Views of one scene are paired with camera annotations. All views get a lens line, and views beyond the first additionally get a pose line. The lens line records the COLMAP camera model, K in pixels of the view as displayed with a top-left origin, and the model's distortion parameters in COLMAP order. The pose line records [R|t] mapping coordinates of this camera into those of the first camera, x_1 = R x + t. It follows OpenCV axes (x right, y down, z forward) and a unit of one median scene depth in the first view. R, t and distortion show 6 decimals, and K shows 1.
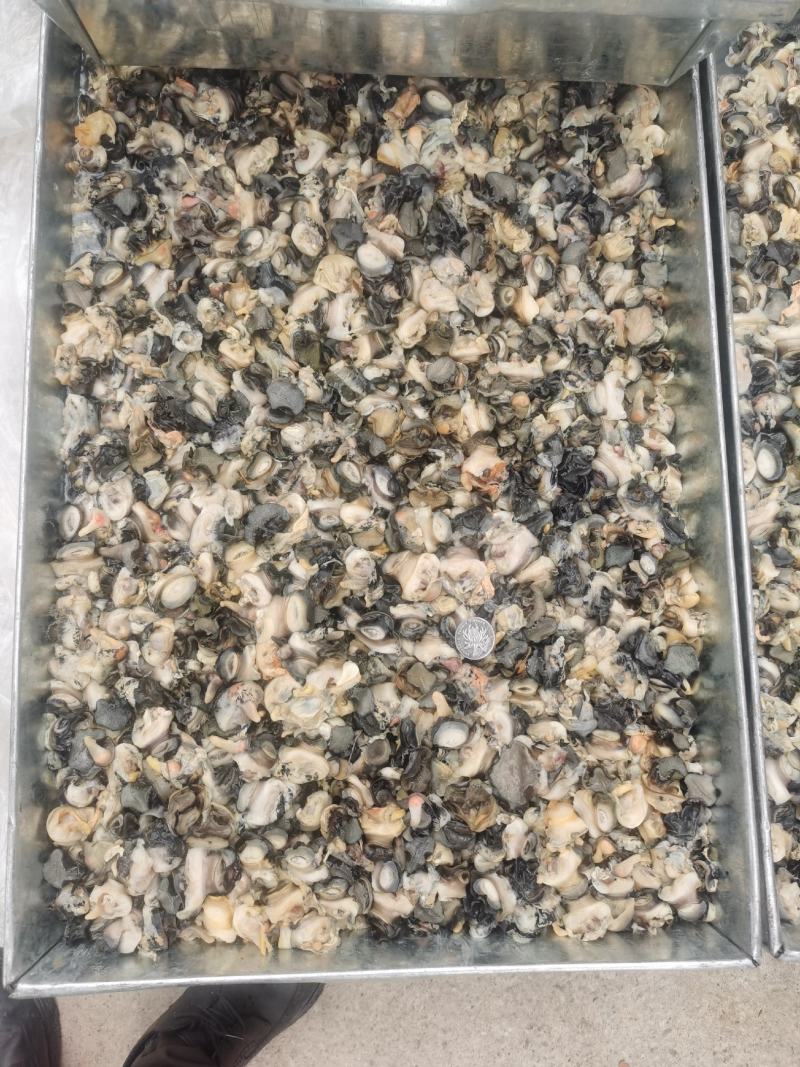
lens RADIAL K [[764.6, 0, 400.0], [0, 764.6, 533.5], [0, 0, 1]] dist [0.049221, -0.078360]
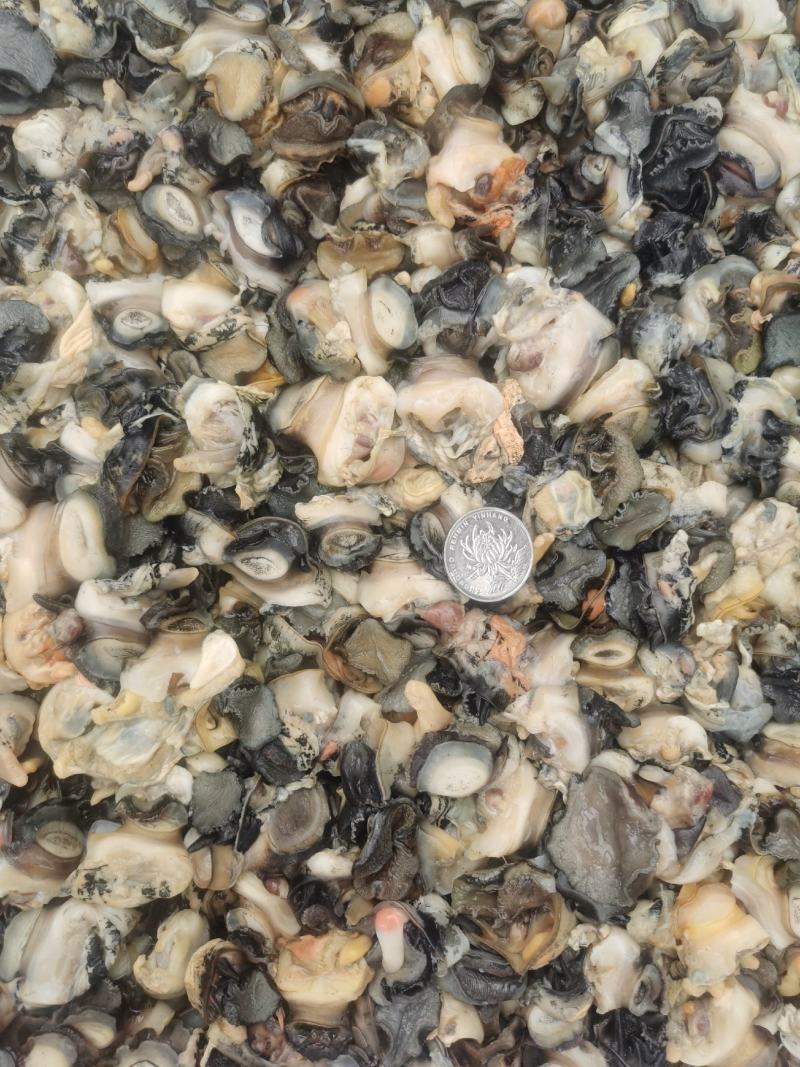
lens RADIAL K [[764.6, 0, 400.0], [0, 764.6, 533.5], [0, 0, 1]] dist [0.049221, -0.078360]
pose [[0.994868, -0.098391, -0.023594, 0.057680], [0.100515, 0.987776, 0.119147, 0.065988], [0.011583, -0.120908, 0.992596, 0.553570]]
